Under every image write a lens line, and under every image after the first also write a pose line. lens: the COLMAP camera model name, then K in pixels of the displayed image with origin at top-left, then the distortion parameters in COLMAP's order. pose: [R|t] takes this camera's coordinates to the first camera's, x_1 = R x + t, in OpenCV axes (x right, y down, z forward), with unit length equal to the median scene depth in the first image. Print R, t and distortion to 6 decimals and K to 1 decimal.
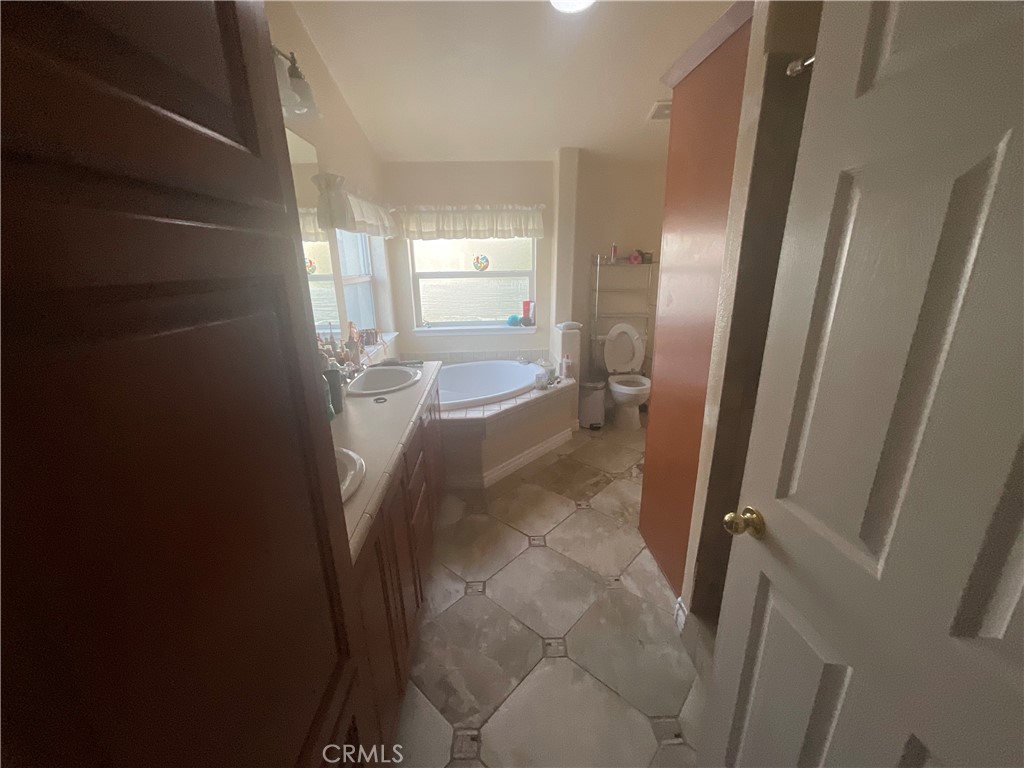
lens RADIAL K [[411.9, 0, 513.2], [0, 411.9, 385.0], [0, 0, 1]] dist [0.002971, -0.001322]
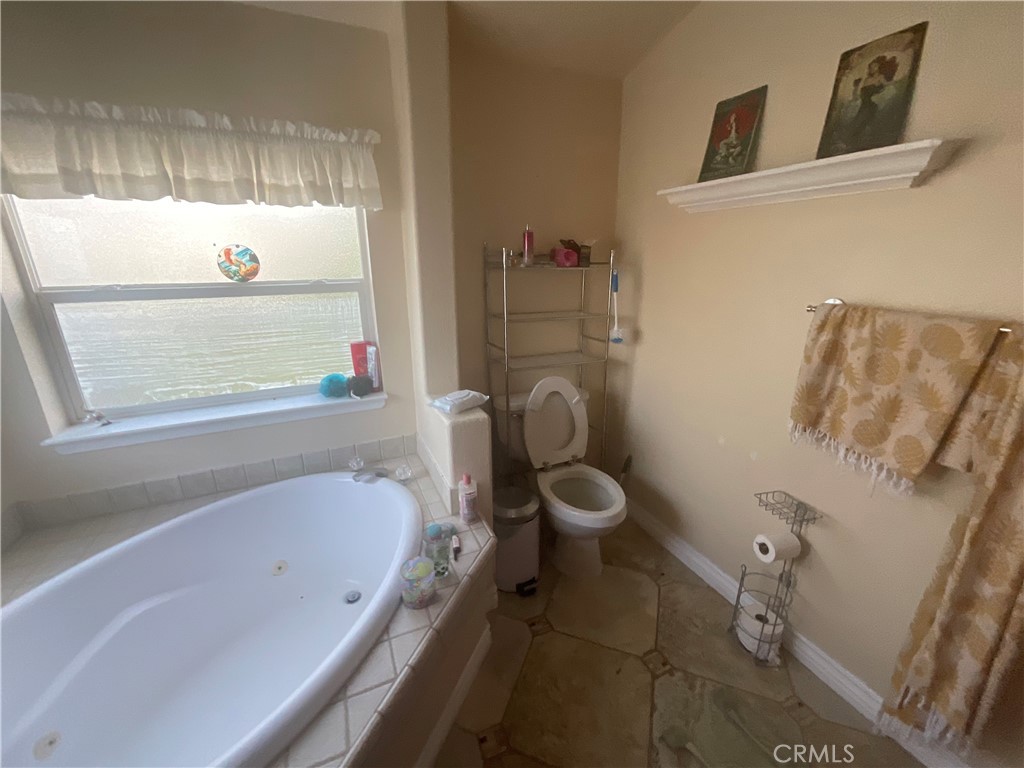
lens RADIAL K [[411.9, 0, 511.0], [0, 411.9, 381.7], [0, 0, 1]] dist [0.002971, -0.001322]
pose [[0.932678, -0.098088, 0.347118, 0.029158], [0.098327, 0.995009, 0.016971, -0.161064], [-0.347050, 0.018302, 0.937668, 0.526149]]
